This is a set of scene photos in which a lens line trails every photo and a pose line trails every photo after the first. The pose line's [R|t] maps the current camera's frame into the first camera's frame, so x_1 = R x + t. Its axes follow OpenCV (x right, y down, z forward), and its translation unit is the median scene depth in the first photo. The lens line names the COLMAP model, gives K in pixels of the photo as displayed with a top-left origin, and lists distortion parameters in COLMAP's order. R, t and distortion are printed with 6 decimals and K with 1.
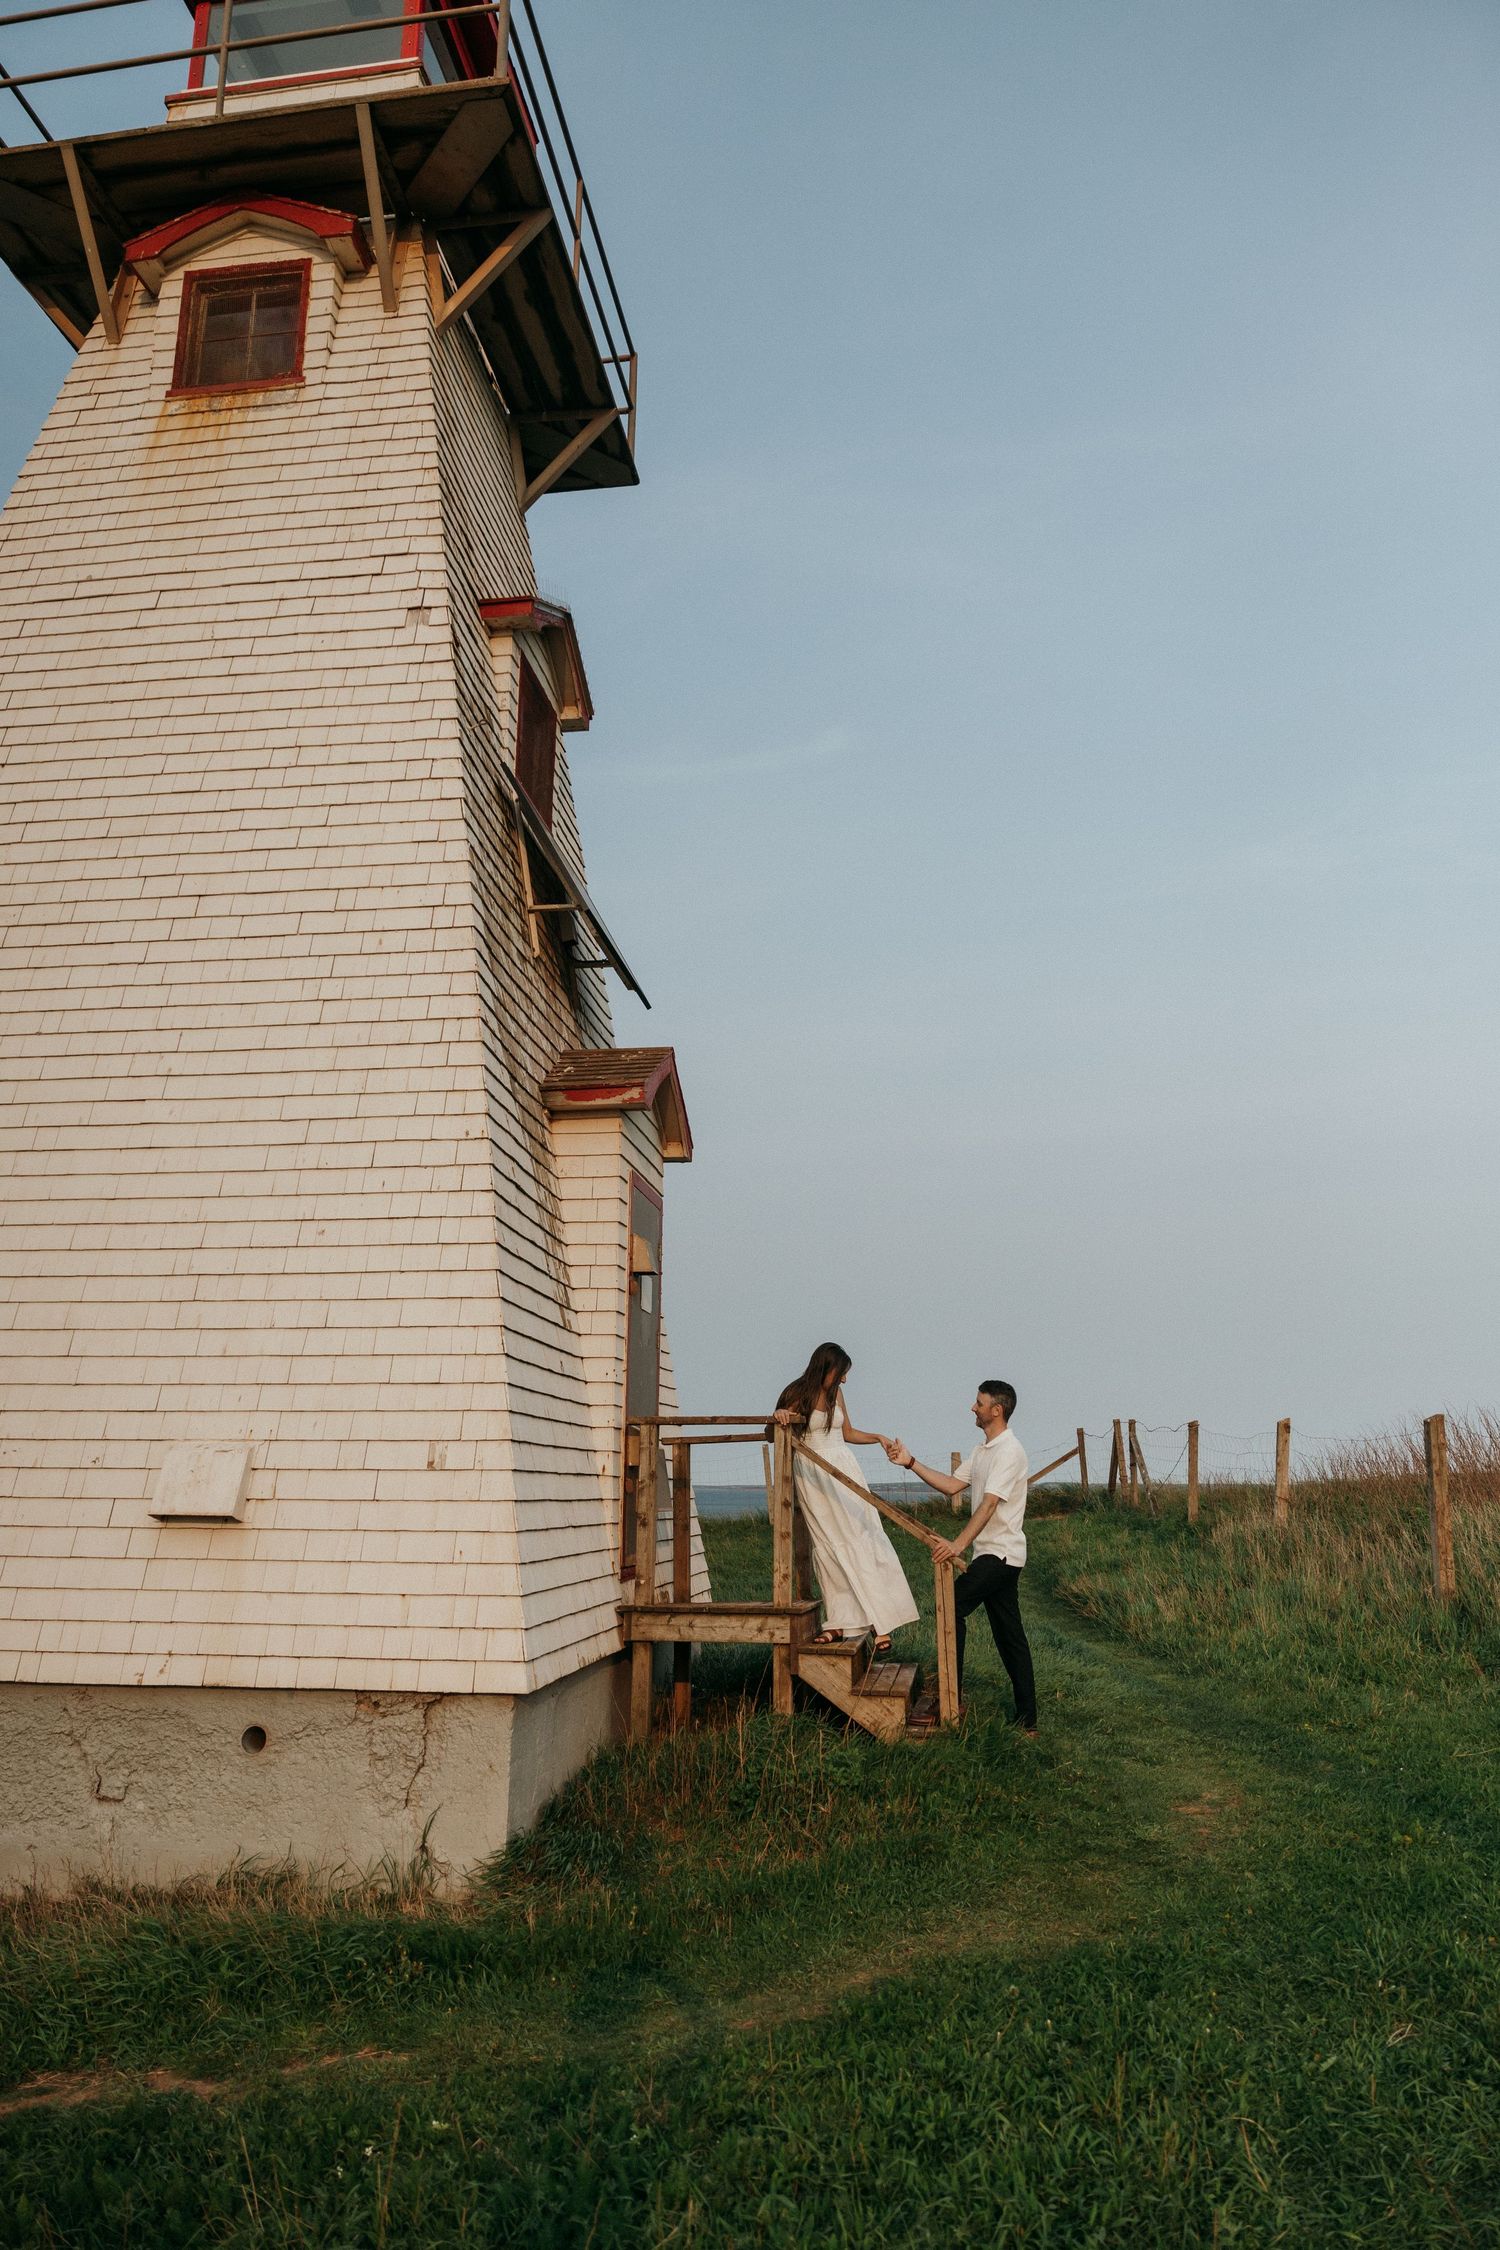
lens RADIAL K [[1539.9, 0, 746.4], [0, 1539.9, 1116.4], [0, 0, 1]] dist [-0.005236, 0.003850]
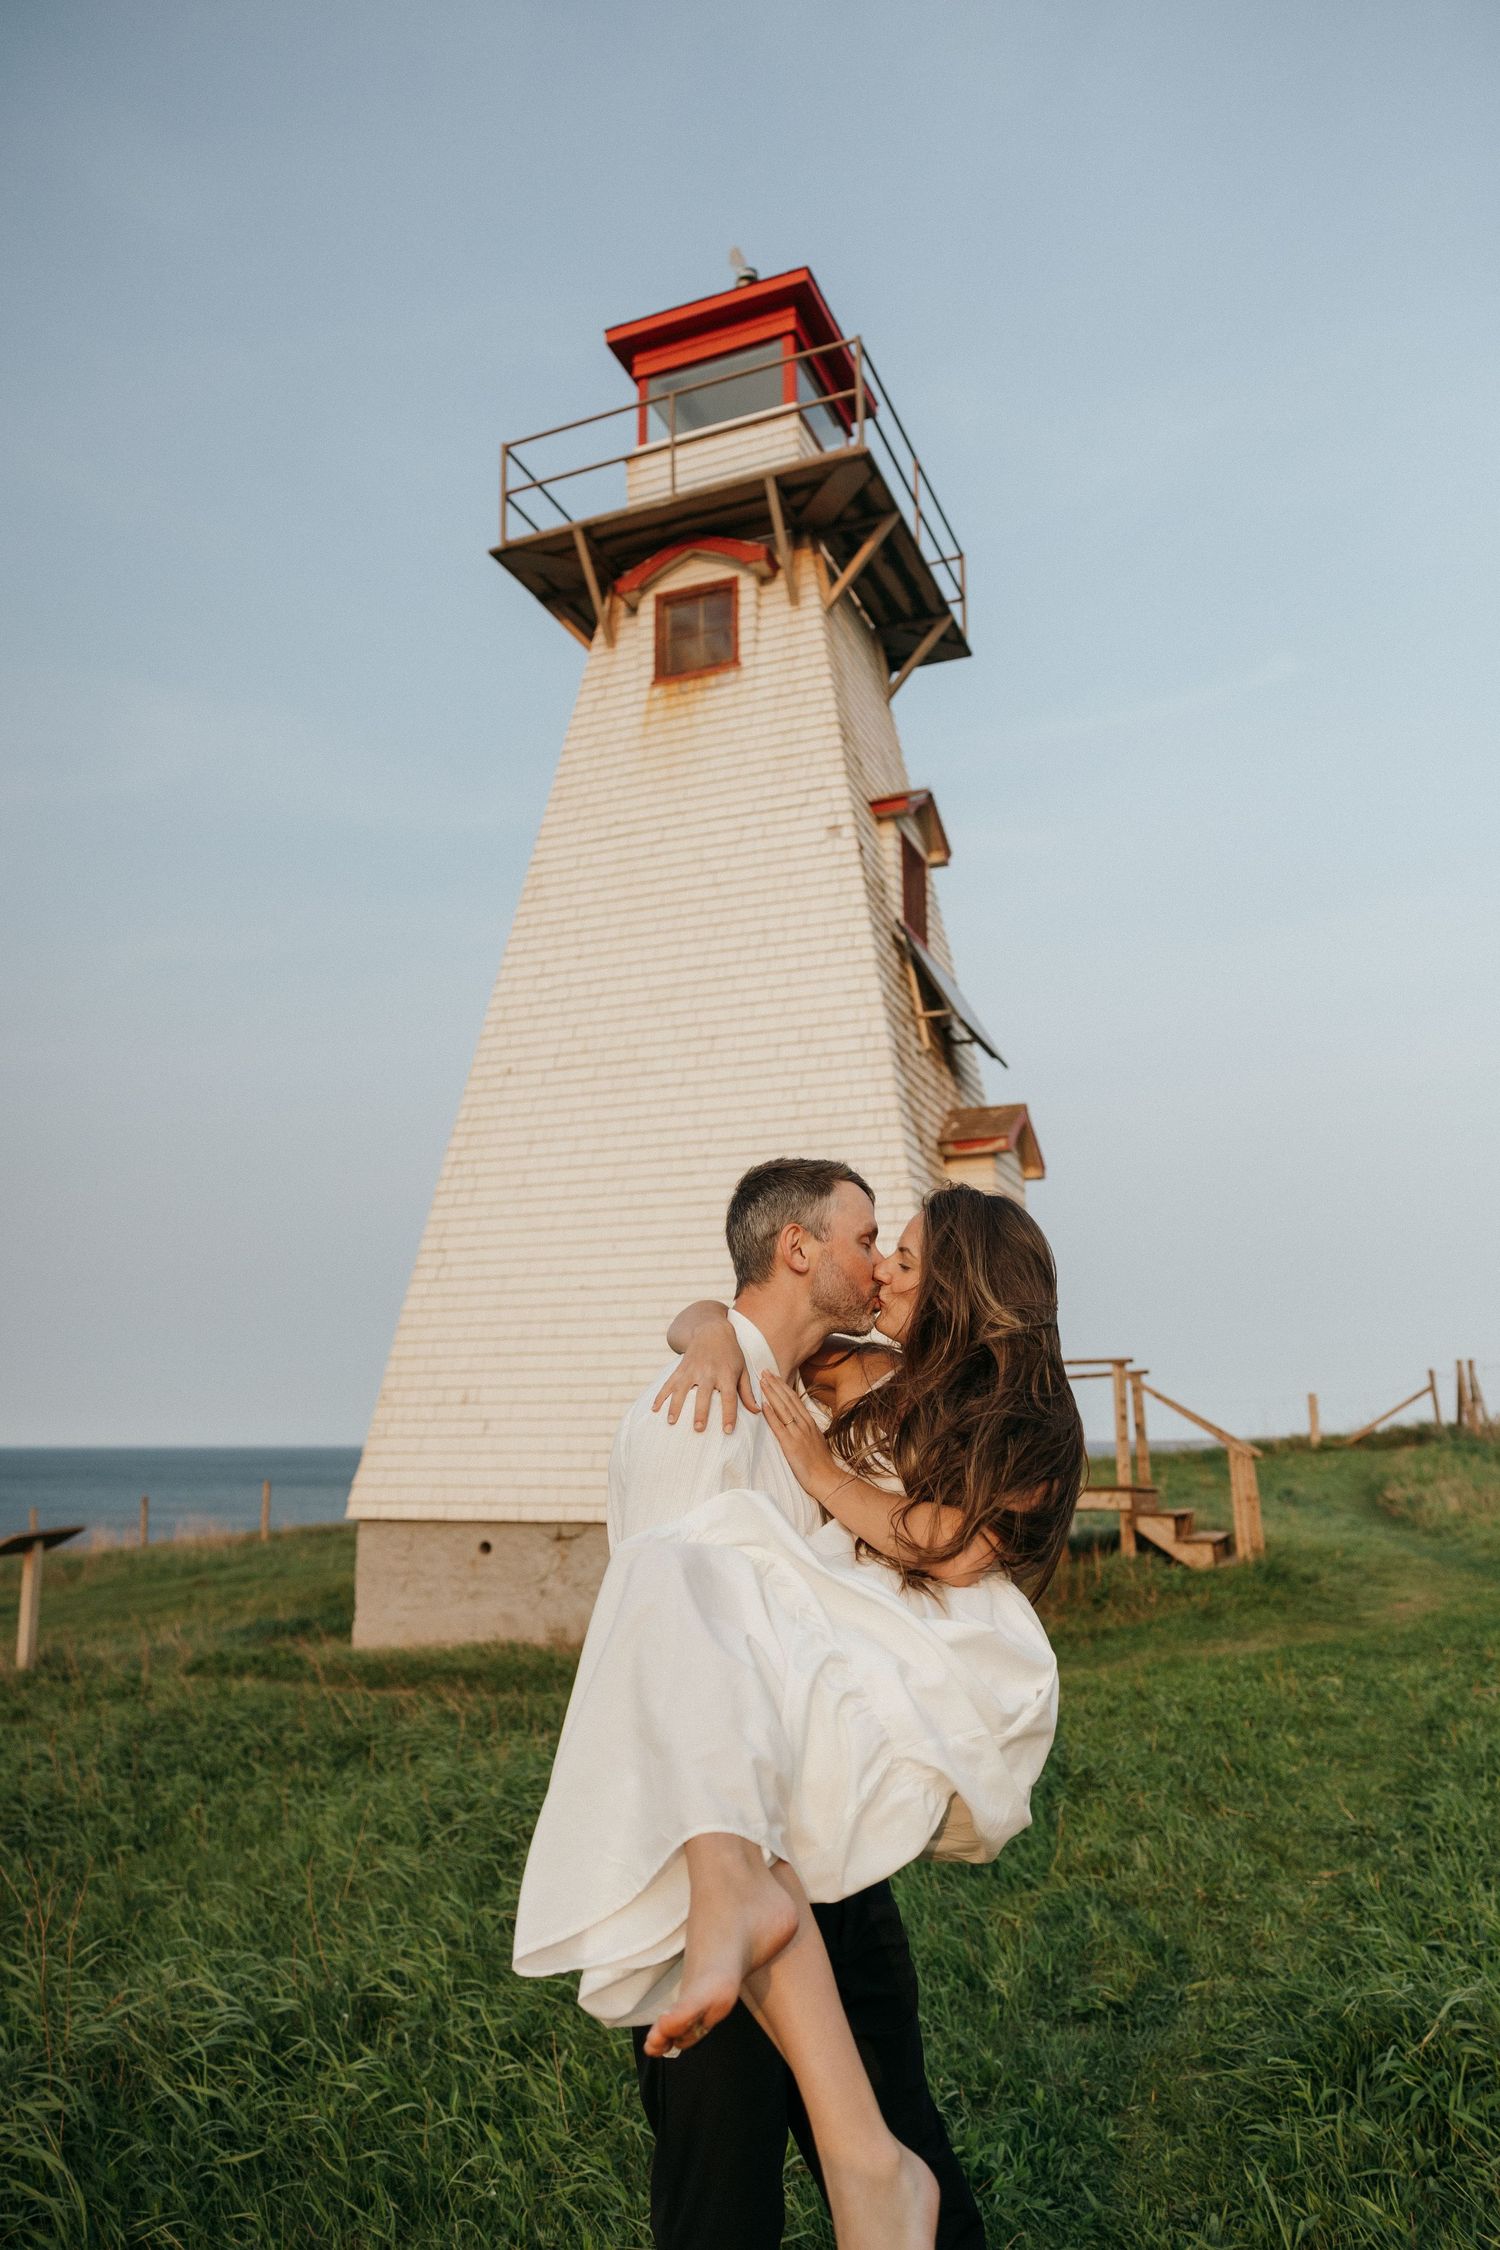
lens RADIAL K [[1539.9, 0, 746.7], [0, 1539.9, 1126.0], [0, 0, 1]] dist [-0.005236, 0.003850]
pose [[0.970477, -0.061972, -0.233097, 0.033926], [0.069362, 0.997312, 0.023632, -0.080630], [0.231006, -0.039103, 0.972166, -0.471054]]
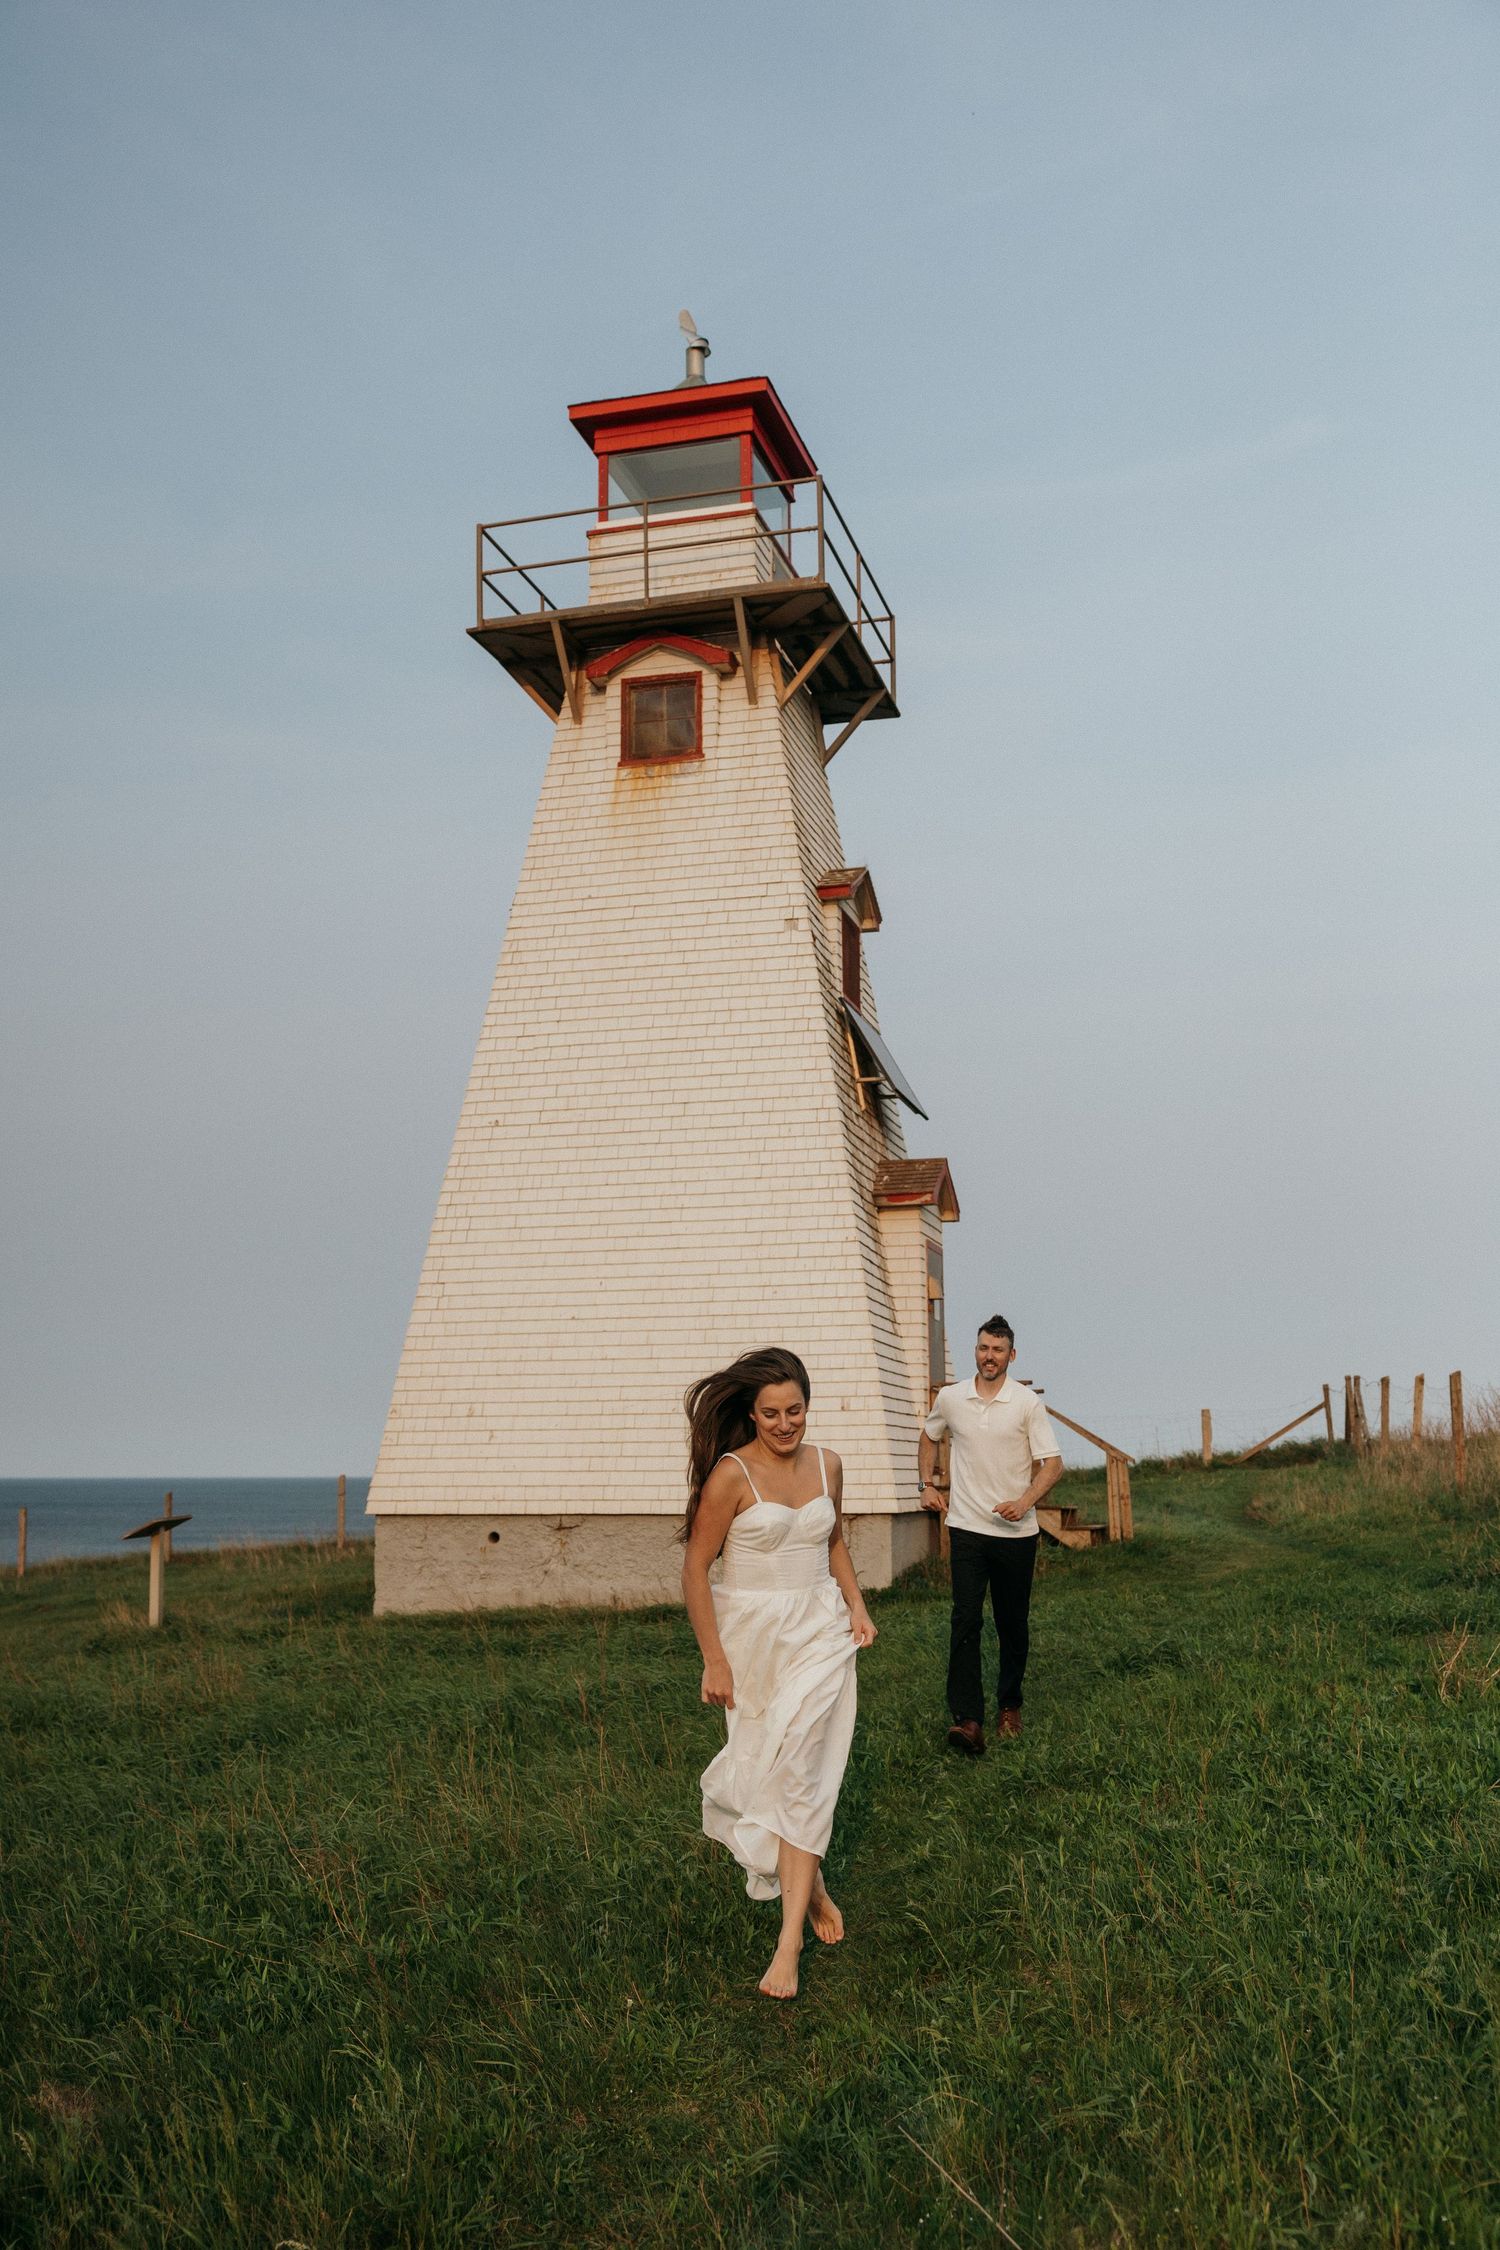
lens RADIAL K [[2179.0, 0, 750.8], [0, 2179.0, 1141.4], [0, 0, 1]] dist [-0.027382, 0.000000]
pose [[0.993023, -0.032288, -0.113411, 0.009191], [0.041604, 0.995865, 0.080756, -0.275758], [0.110334, -0.084910, 0.990261, -1.395695]]
